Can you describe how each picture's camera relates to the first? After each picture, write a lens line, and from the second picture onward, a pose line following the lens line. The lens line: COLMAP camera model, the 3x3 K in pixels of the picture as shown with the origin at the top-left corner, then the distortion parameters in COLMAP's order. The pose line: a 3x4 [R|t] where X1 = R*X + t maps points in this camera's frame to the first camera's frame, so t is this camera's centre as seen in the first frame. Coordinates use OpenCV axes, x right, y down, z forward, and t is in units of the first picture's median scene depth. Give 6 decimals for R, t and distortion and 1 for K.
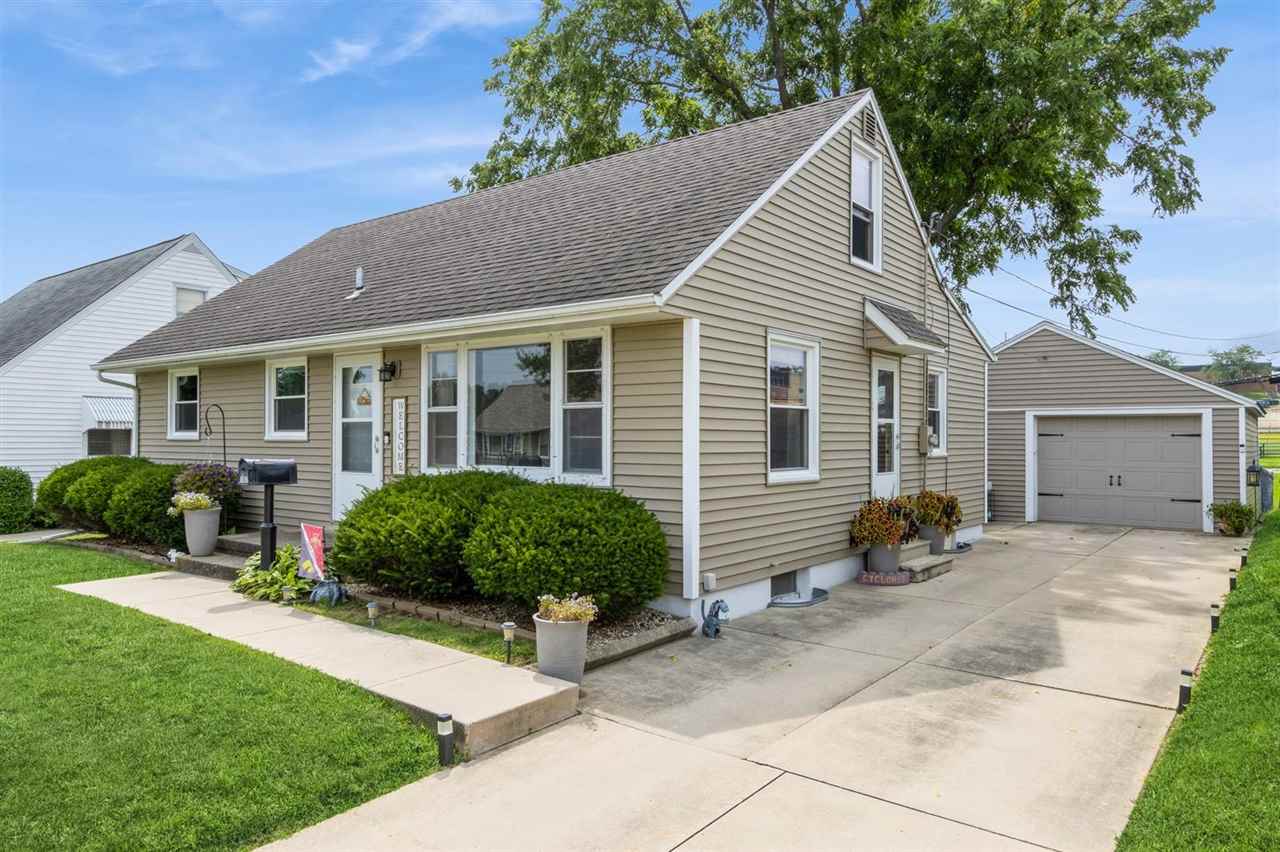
lens RADIAL K [[870.5, 0, 643.1], [0, 870.5, 419.4], [0, 0, 1]] dist [-0.010351, 0.002157]
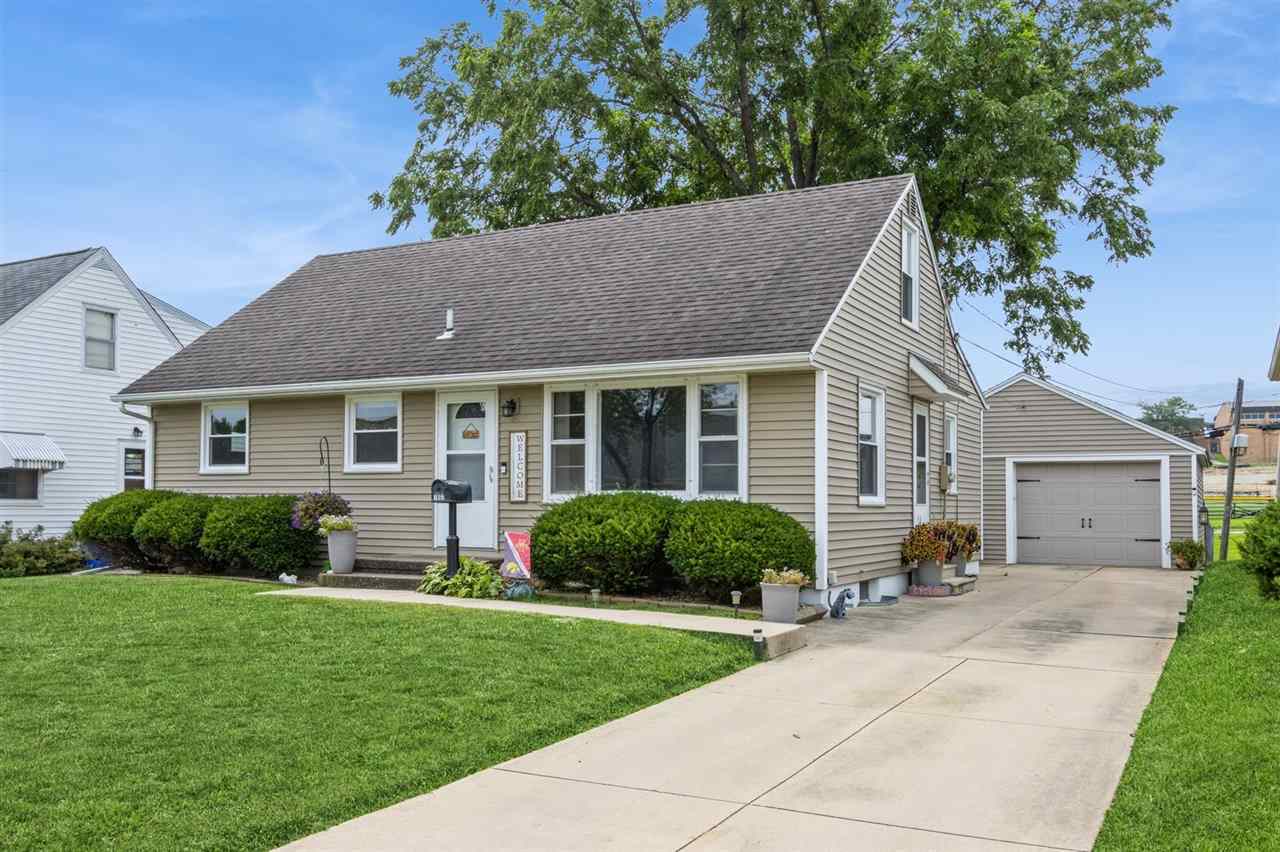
lens RADIAL K [[1137.2, 0, 636.1], [0, 1137.2, 429.8], [0, 0, 1]] dist [-0.036756, 0.001542]
pose [[0.987848, 0.014260, 0.154769, -0.326166], [-0.007562, 0.999012, -0.043783, 0.032107], [-0.155241, 0.042080, 0.986980, -0.420086]]
